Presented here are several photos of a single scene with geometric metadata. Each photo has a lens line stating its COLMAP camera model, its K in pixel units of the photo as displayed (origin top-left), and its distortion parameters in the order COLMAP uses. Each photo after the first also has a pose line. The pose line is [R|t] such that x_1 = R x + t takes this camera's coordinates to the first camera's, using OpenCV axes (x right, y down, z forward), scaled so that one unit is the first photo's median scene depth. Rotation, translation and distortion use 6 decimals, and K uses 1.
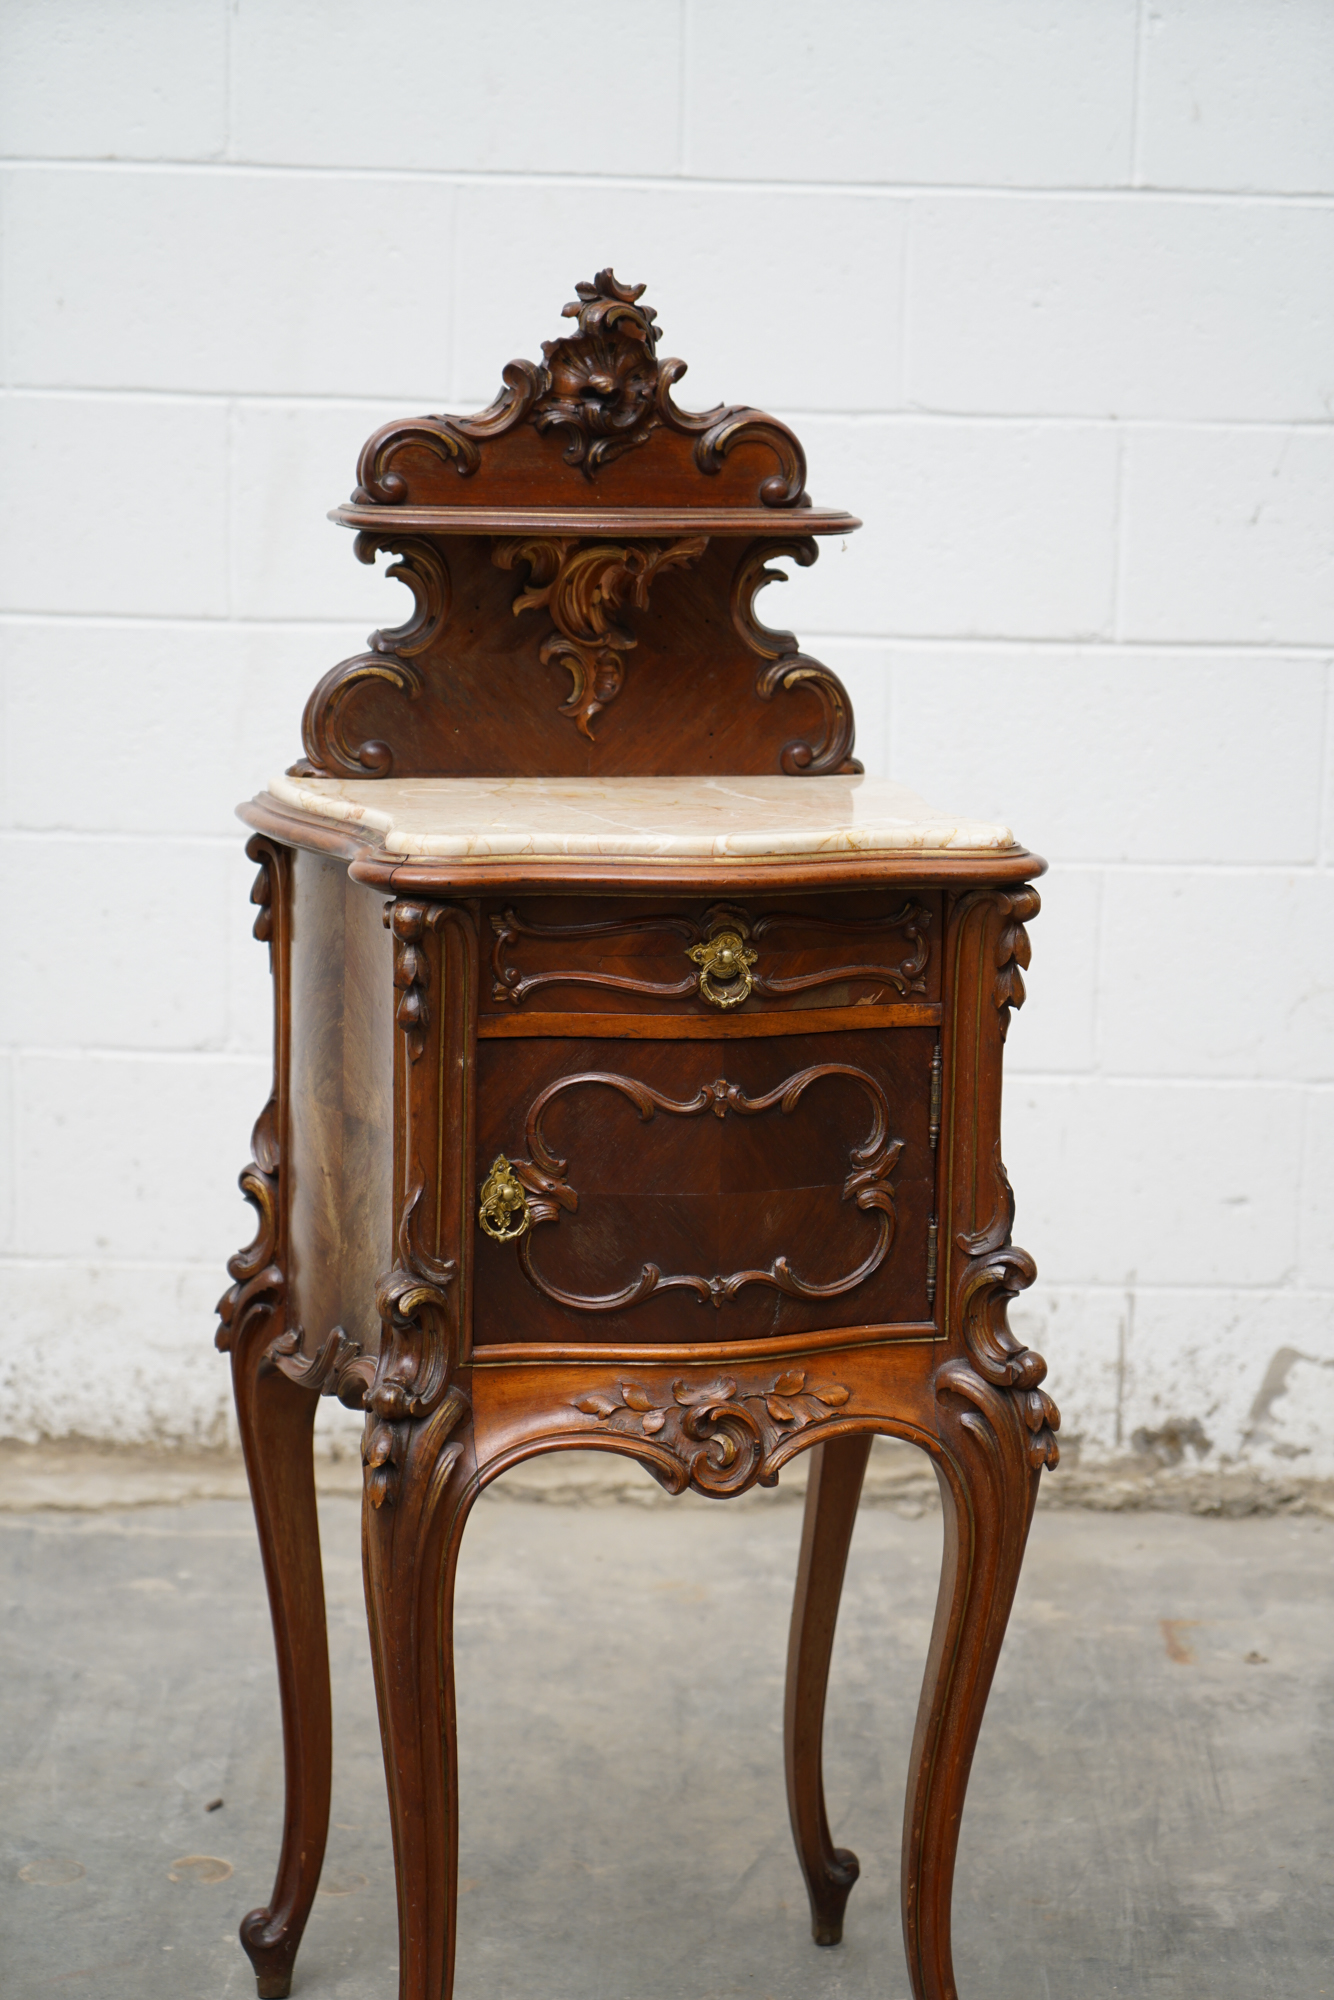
lens RADIAL K [[3962.0, 0, 710.1], [0, 3962.0, 1148.4], [0, 0, 1]] dist [-0.014291, 0.000000]
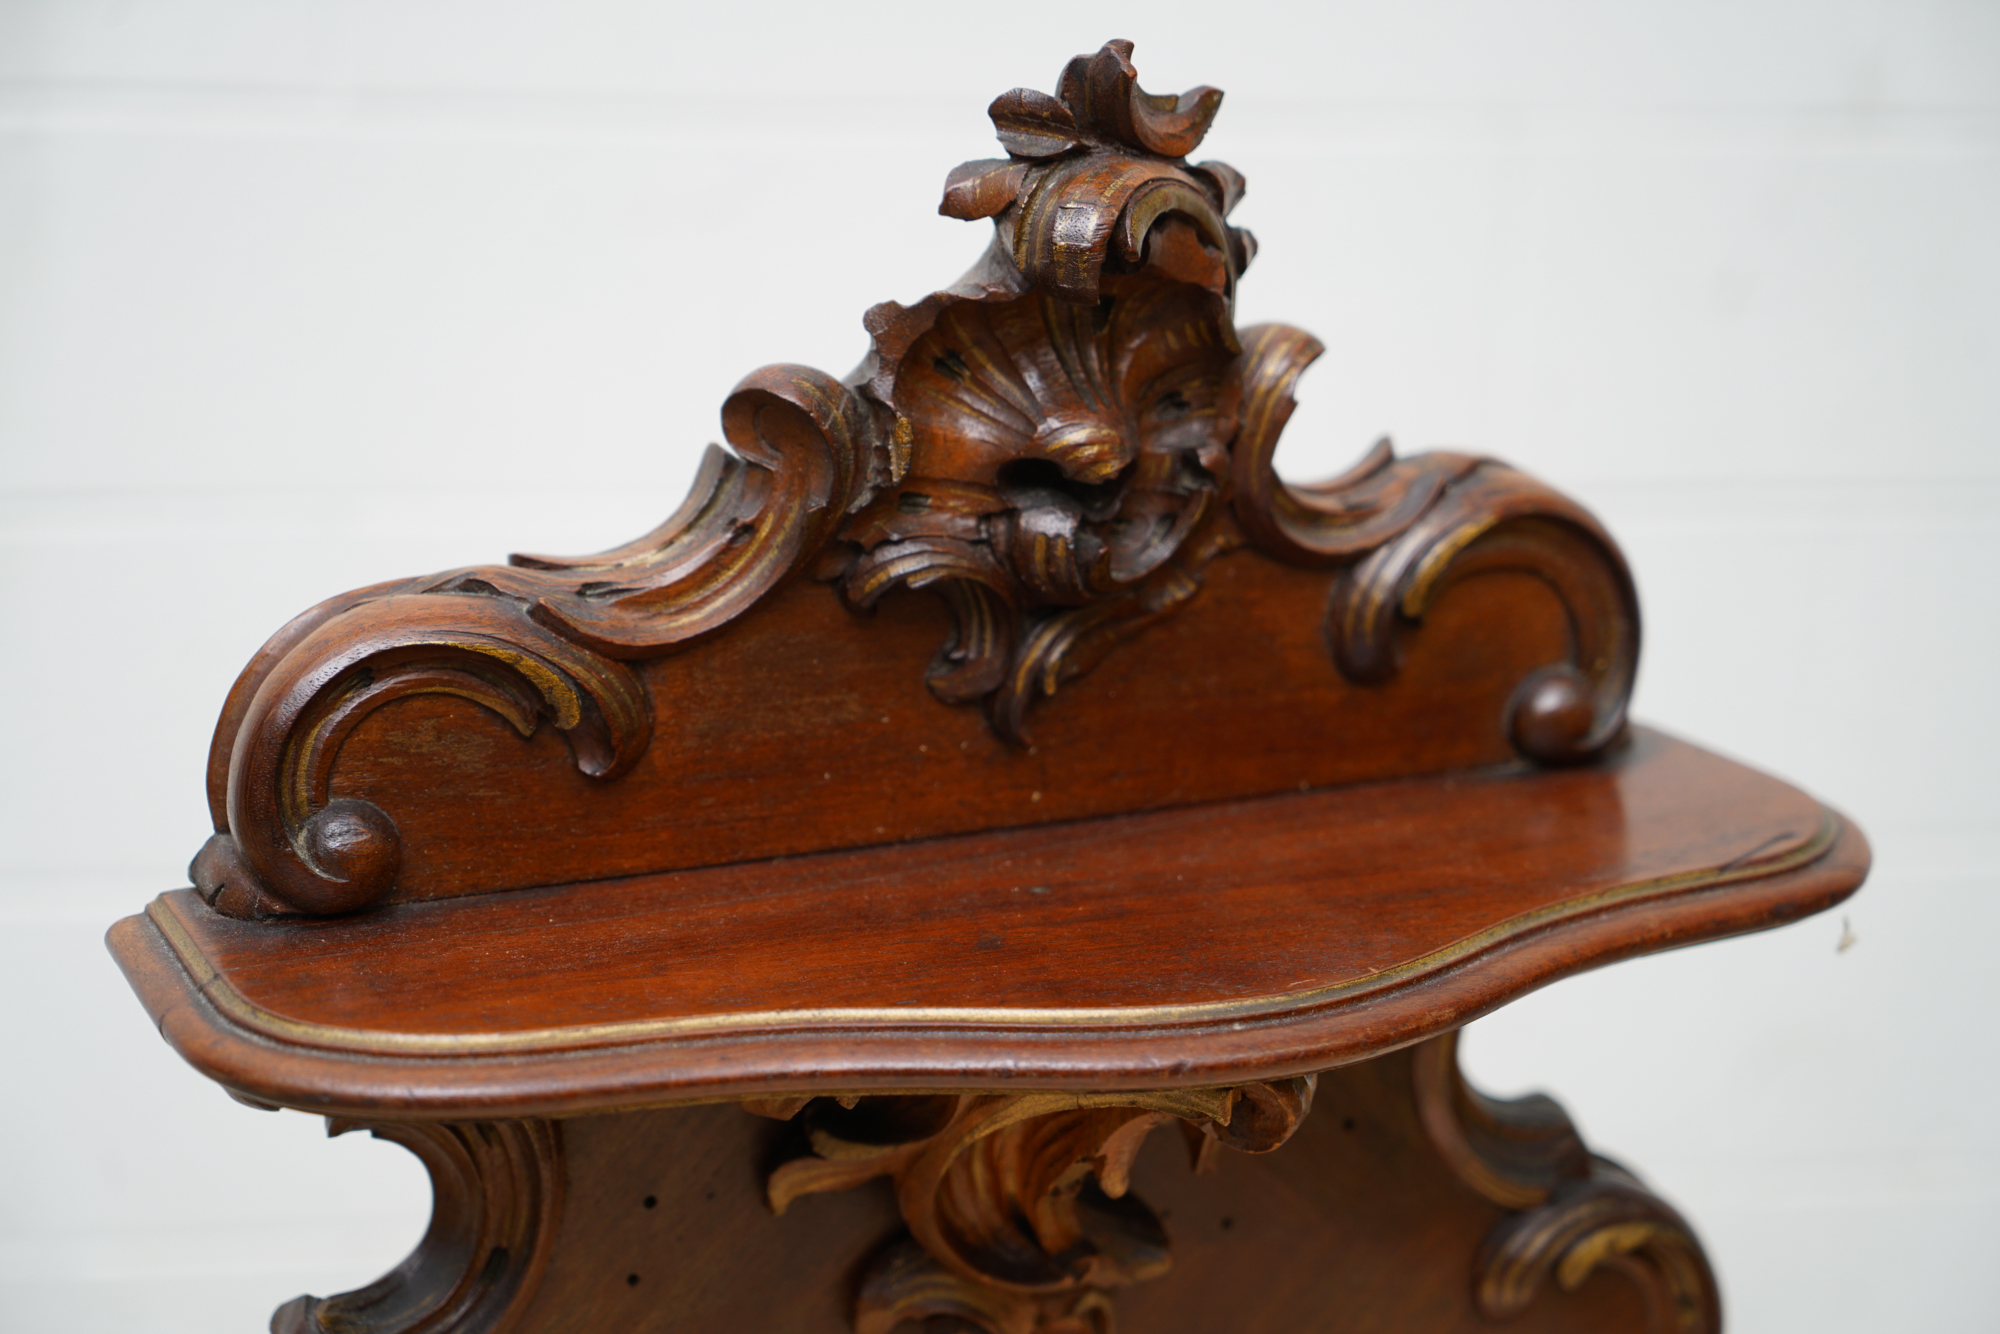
lens RADIAL K [[3228.6, 0, 940.3], [0, 3228.6, 735.6], [0, 0, 1]] dist [-0.015627, 0.000000]
pose [[0.988177, -0.044465, 0.146728, -0.071645], [0.033504, 0.996518, 0.076350, -0.189949], [-0.149612, -0.070531, 0.986226, 0.771034]]
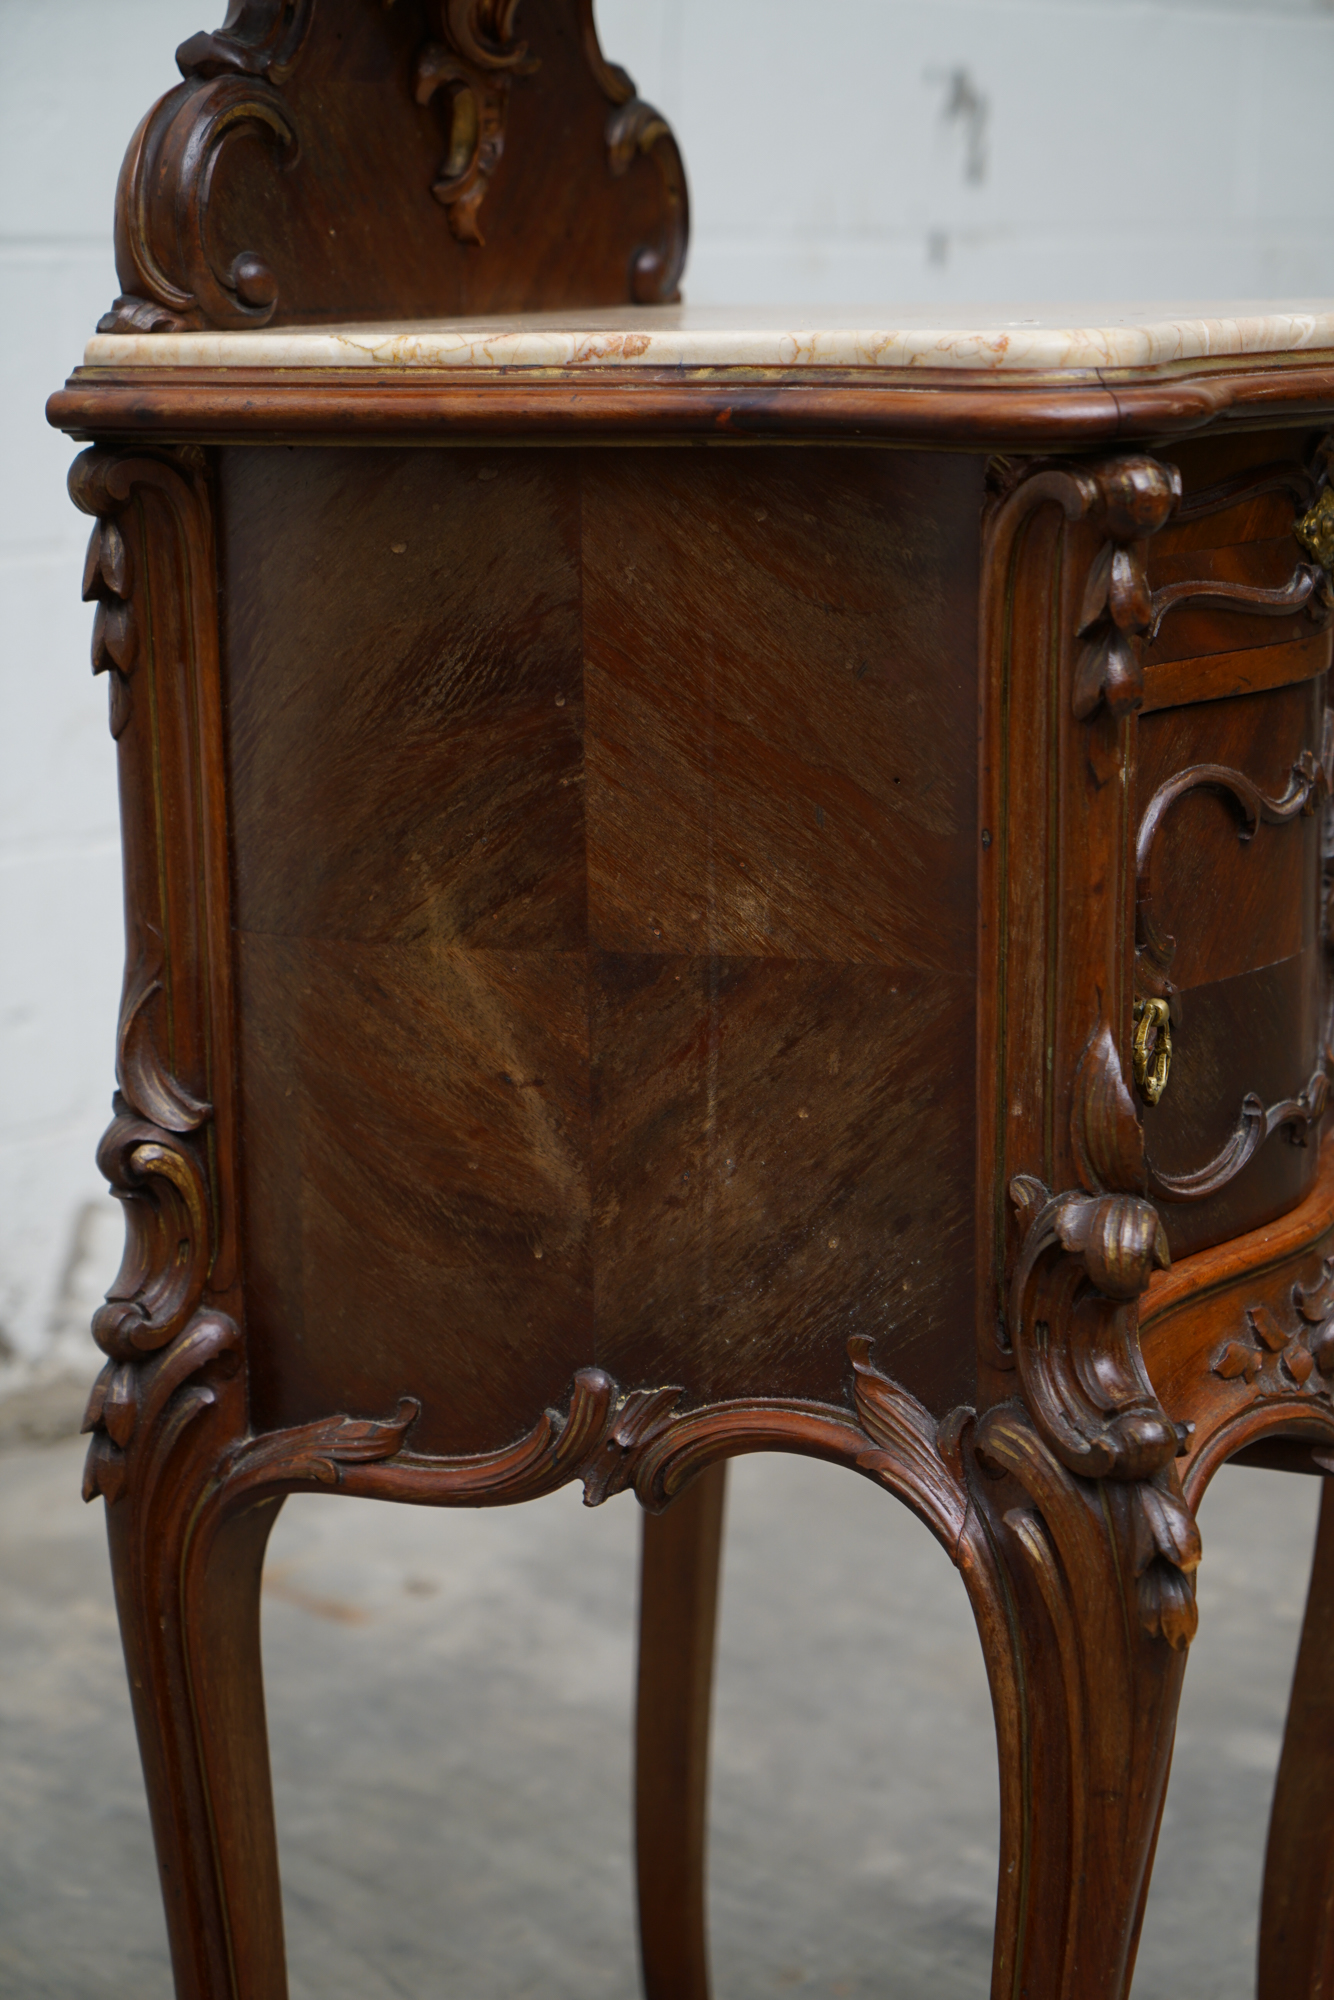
lens RADIAL K [[3719.2, 0, 683.6], [0, 3719.2, 1109.7], [0, 0, 1]] dist [0.018749, 0.000000]
pose [[0.672812, -0.202288, 0.711620, -0.413604], [0.173365, 0.978219, 0.114162, -0.040238], [-0.719214, 0.046560, 0.693227, 0.637293]]
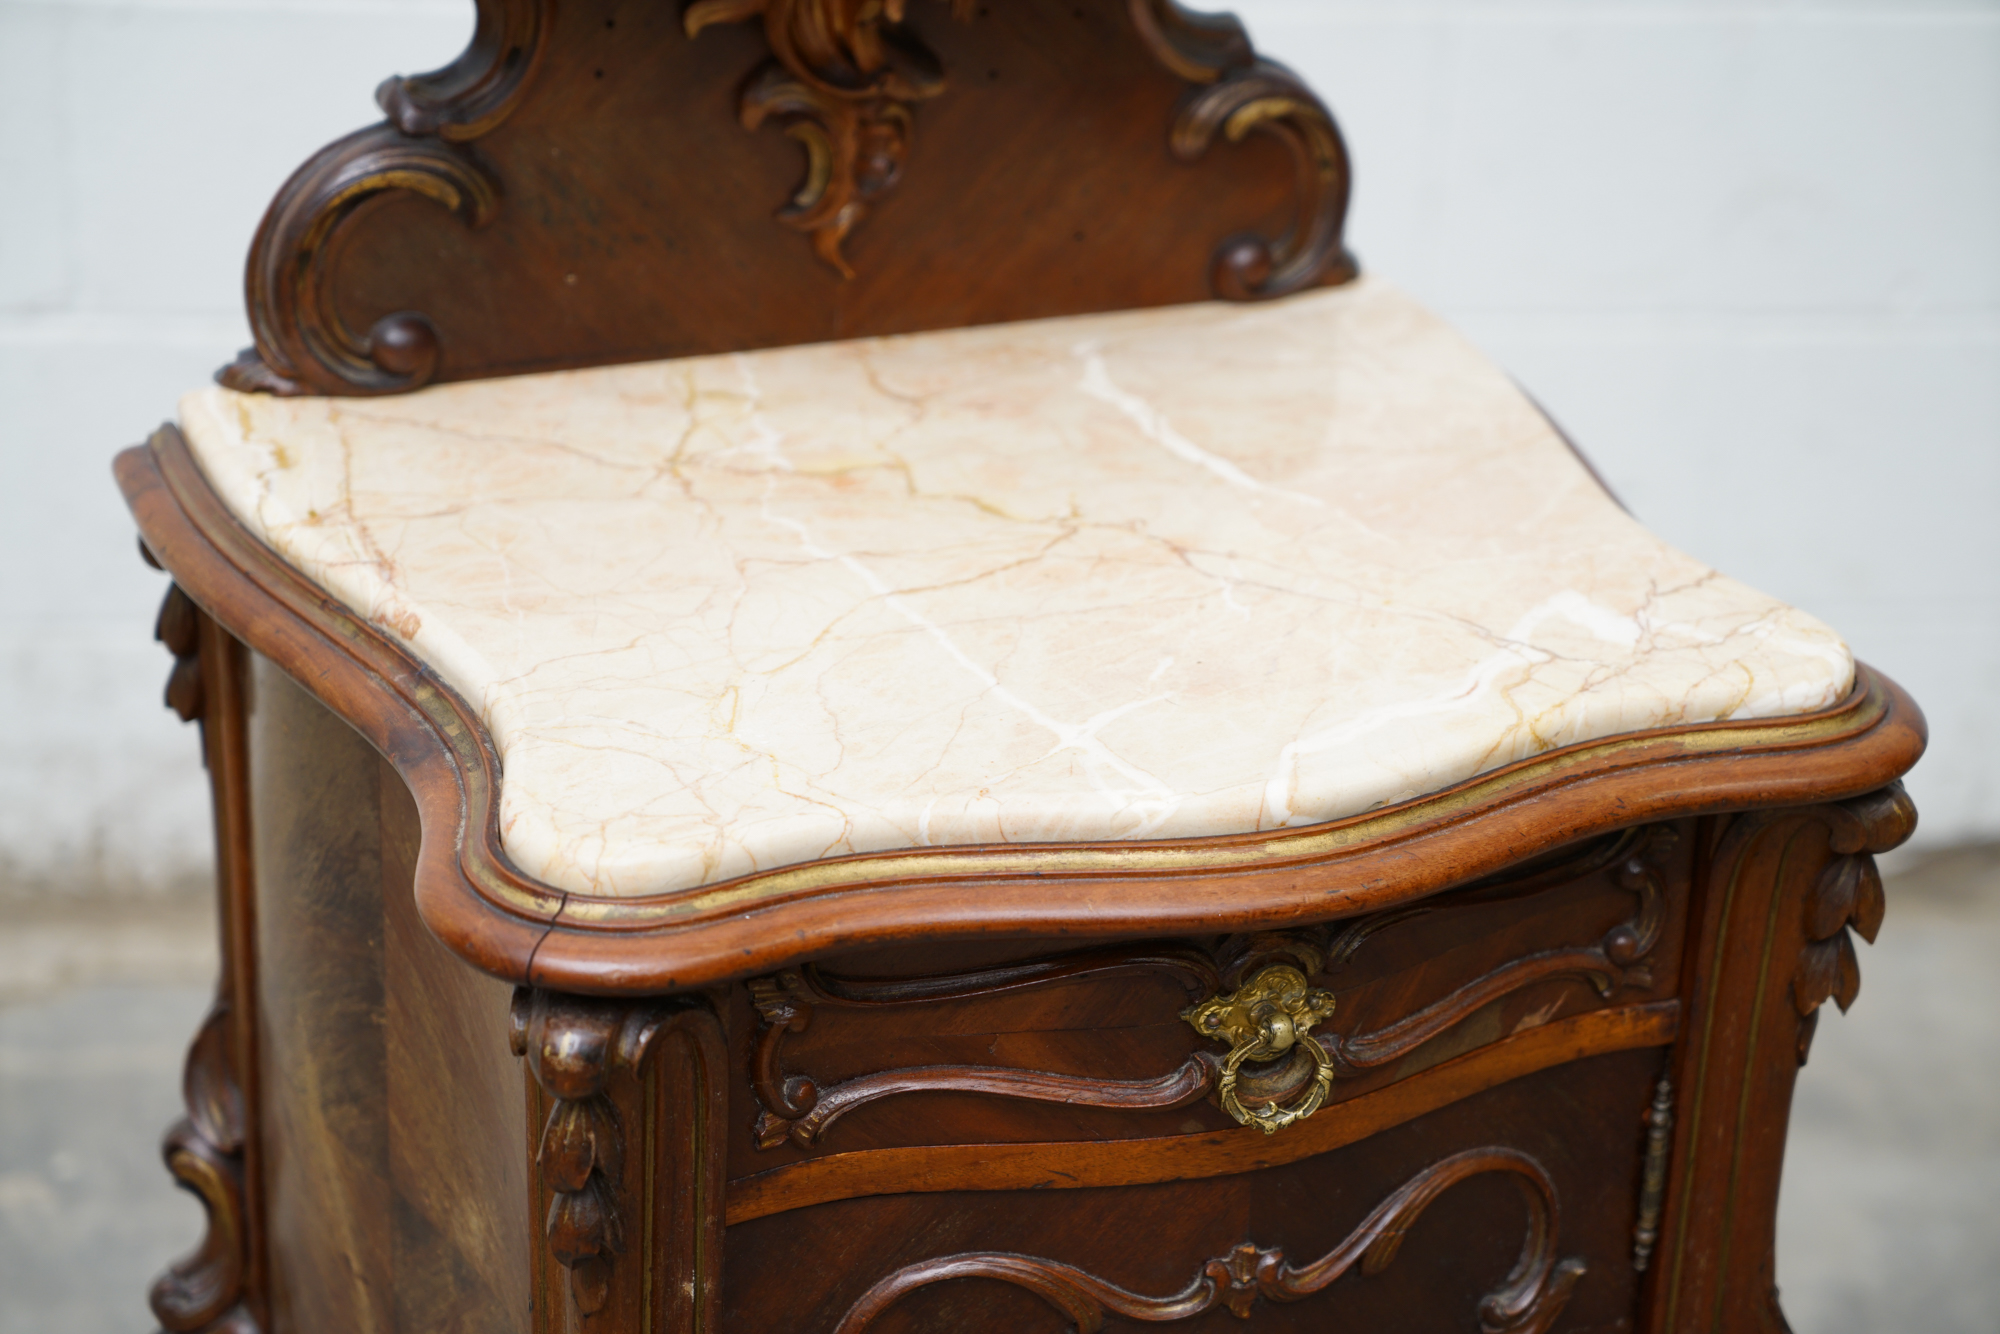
lens RADIAL K [[3962.0, 0, 923.4], [0, 3962.0, 748.9], [0, 0, 1]] dist [-0.014291, 0.000000]
pose [[0.995464, -0.034529, 0.088648, -0.066853], [0.010459, 0.965883, 0.258766, -0.176008], [-0.094559, -0.256665, 0.961864, 0.529869]]
